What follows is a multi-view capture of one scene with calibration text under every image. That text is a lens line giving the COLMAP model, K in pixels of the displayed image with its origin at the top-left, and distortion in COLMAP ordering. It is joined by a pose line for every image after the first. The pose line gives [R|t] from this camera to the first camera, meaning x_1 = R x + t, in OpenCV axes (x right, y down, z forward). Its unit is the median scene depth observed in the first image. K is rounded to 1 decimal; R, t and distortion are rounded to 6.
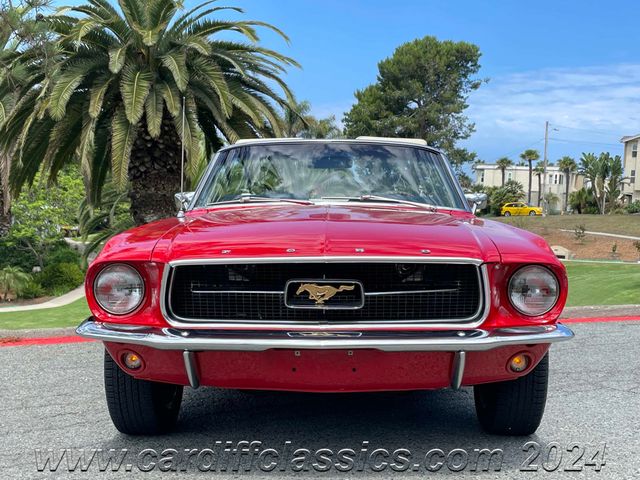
lens RADIAL K [[849.4, 0, 317.3], [0, 849.4, 241.7], [0, 0, 1]] dist [0.083512, -0.085732]
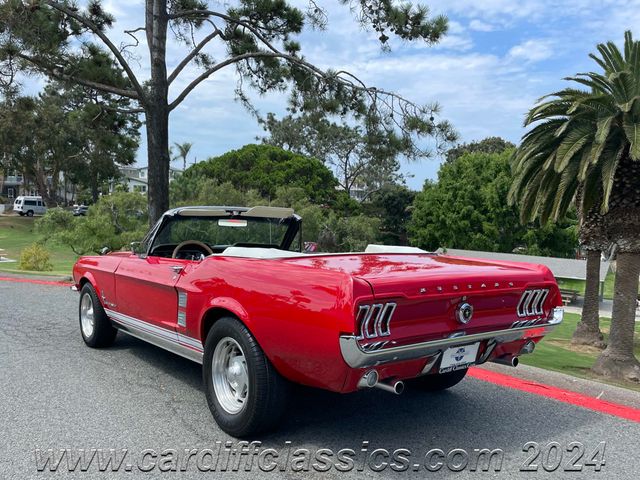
lens RADIAL K [[556.9, 0, 319.6], [0, 556.9, 243.6], [0, 0, 1]] dist [0.098403, -0.140800]
pose [[0.441712, 0.040034, -0.896263, 0.103308], [-0.046568, 0.998680, 0.021658, -0.006410], [0.895947, 0.032171, 0.442994, 0.062056]]
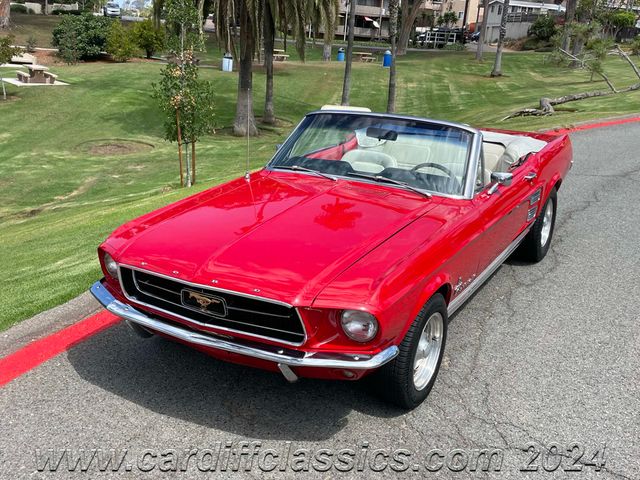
lens RADIAL K [[702.8, 0, 309.1], [0, 702.8, 241.1], [0, 0, 1]] dist [0.117556, -0.182526]
pose [[0.653716, -0.206425, 0.728042, -0.018916], [-0.010995, 0.959383, 0.281891, -0.016196], [-0.756660, -0.192281, 0.624894, 0.043575]]
